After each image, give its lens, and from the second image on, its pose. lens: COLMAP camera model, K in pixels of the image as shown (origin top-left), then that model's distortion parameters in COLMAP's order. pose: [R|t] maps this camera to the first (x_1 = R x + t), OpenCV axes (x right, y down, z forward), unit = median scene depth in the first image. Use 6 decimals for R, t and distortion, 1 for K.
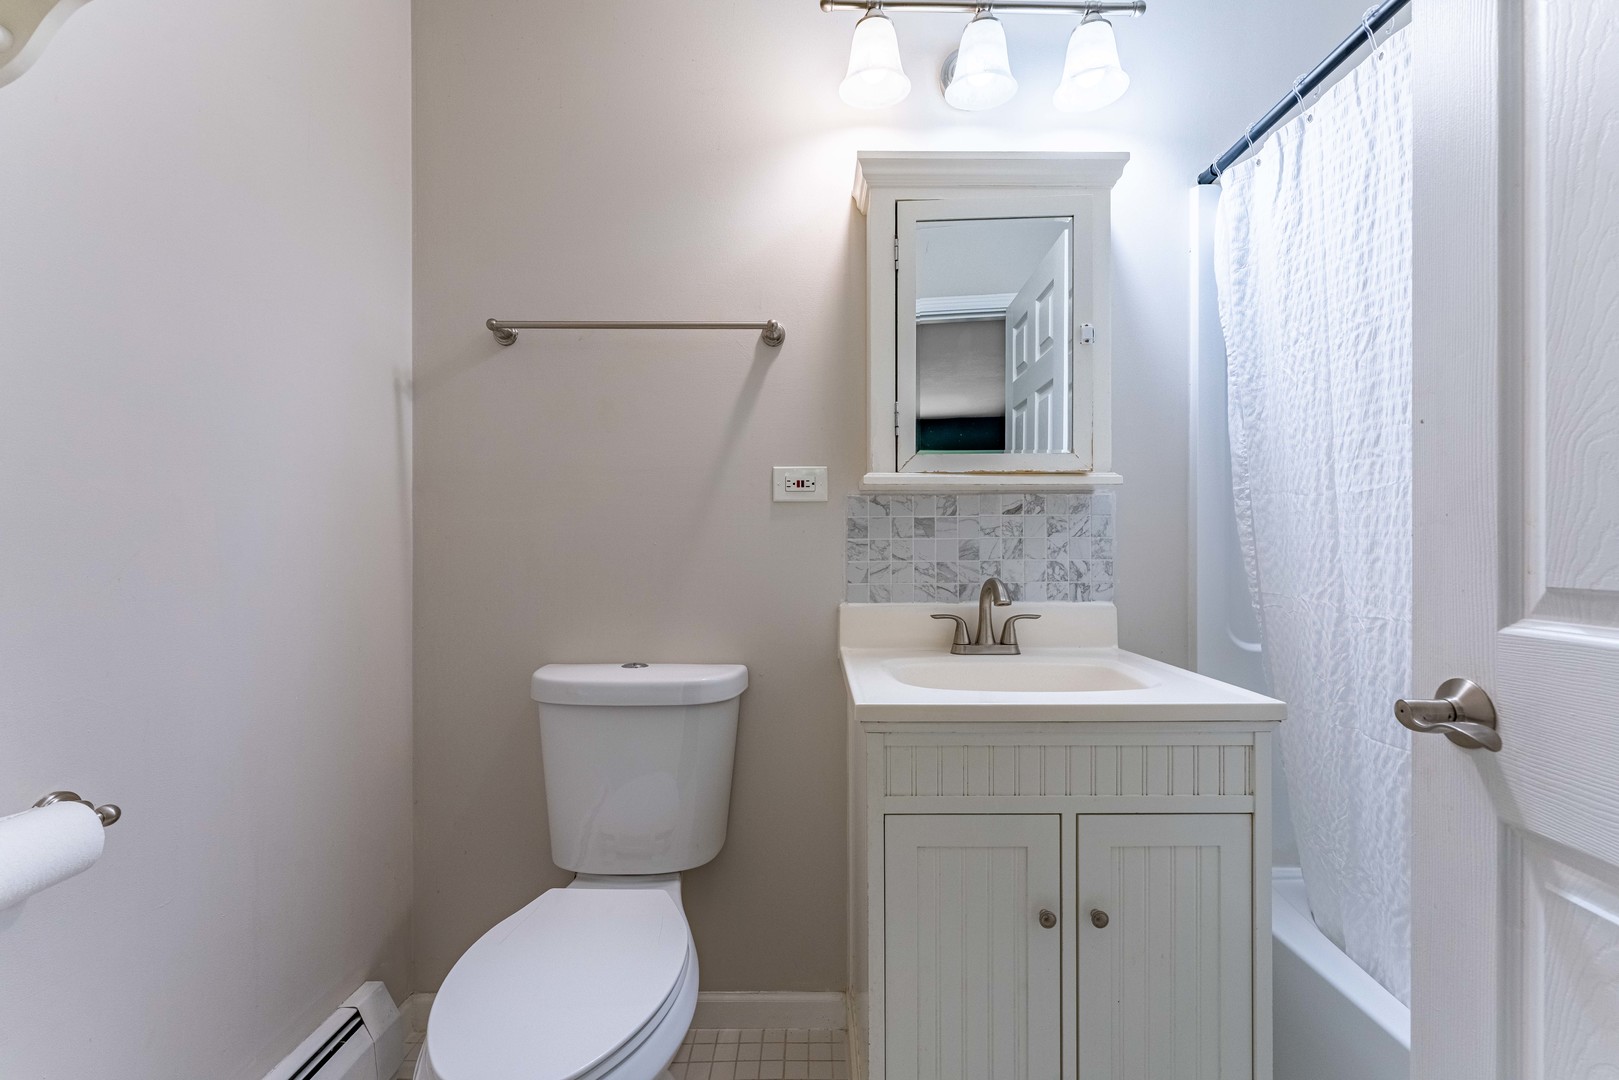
lens RADIAL K [[671.2, 0, 812.3], [0, 671.2, 543.6], [0, 0, 1]] dist [0.002439, 0.000031]
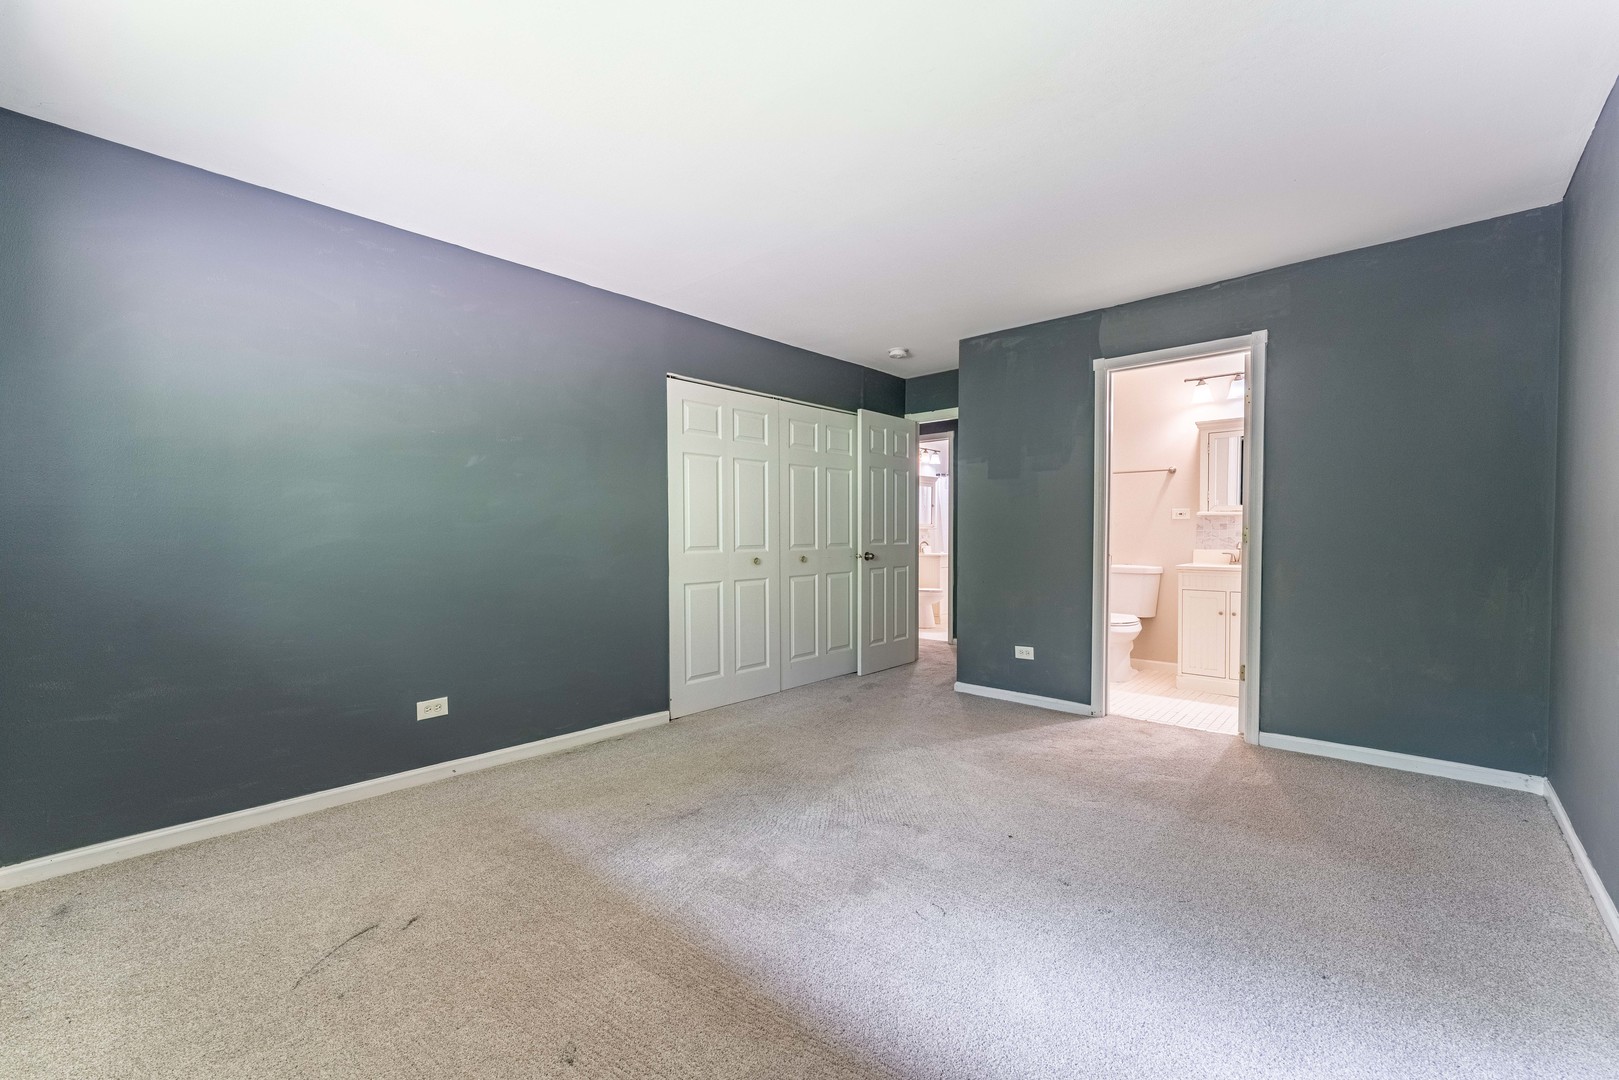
lens RADIAL K [[671.2, 0, 808.7], [0, 671.2, 541.8], [0, 0, 1]] dist [0.002439, 0.000031]
pose [[0.734131, 0.006788, -0.678974, 0.936879], [-0.000885, 0.999959, 0.009041, 0.023486], [0.679008, -0.006036, 0.734106, -2.857475]]
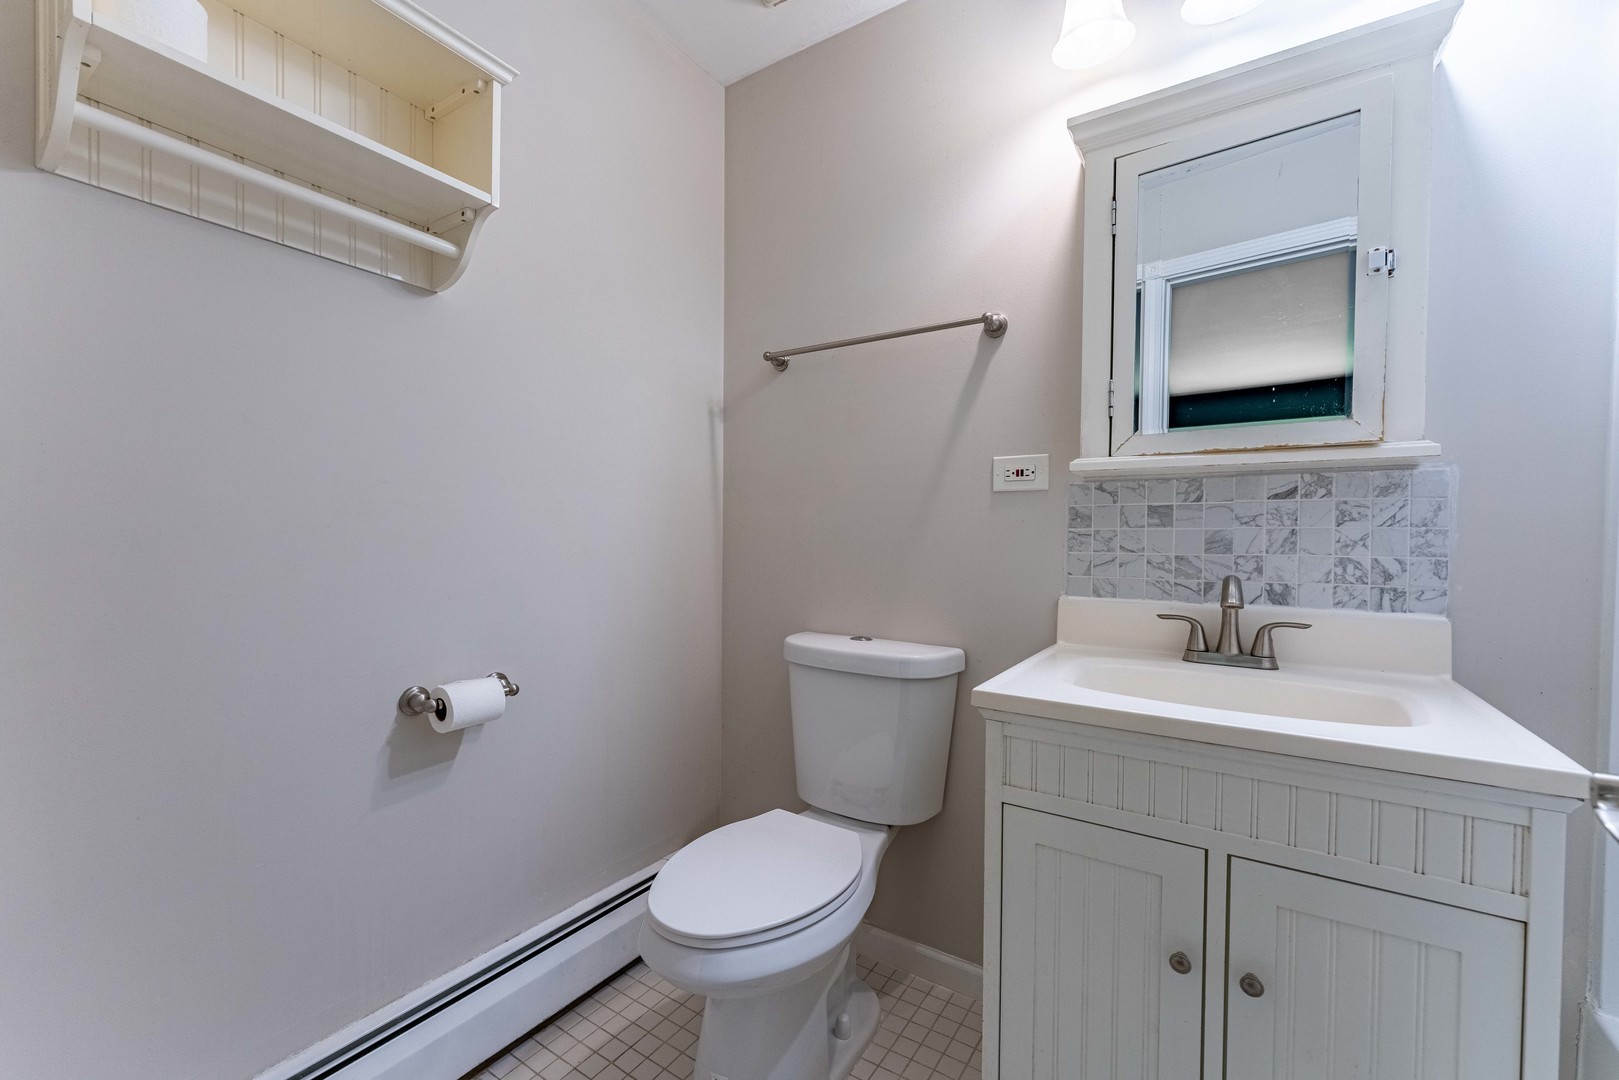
lens RADIAL K [[671.2, 0, 819.1], [0, 671.2, 543.4], [0, 0, 1]] dist [0.002439, 0.000031]
pose [[0.833737, 0.014820, -0.551963, 0.292425], [-0.006103, 0.999826, 0.017627, -0.000896], [0.552128, -0.011328, 0.833682, 0.009472]]
